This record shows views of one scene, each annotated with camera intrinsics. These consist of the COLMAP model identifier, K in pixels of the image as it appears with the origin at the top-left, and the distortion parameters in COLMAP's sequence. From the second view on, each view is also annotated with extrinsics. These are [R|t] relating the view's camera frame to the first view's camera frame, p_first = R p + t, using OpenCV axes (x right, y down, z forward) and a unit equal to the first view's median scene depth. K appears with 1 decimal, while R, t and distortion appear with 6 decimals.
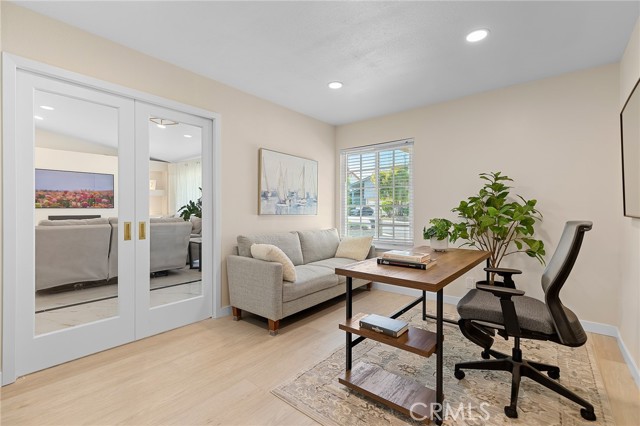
lens RADIAL K [[287.6, 0, 320.0], [0, 287.6, 213.0], [0, 0, 1]] dist [0.000200, 0.000044]
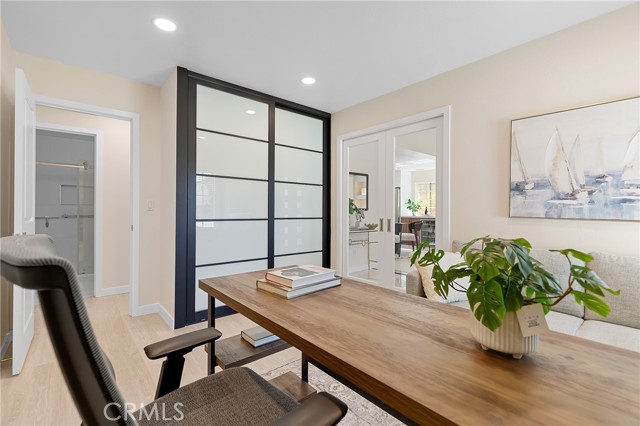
lens RADIAL K [[287.6, 0, 320.0], [0, 287.6, 213.0], [0, 0, 1]] dist [0.000200, 0.000044]
pose [[-0.176334, 0.013478, -0.984238, 0.529708], [-0.011144, 0.999815, 0.015687, -0.009051], [0.984267, 0.013735, -0.176151, 0.640219]]
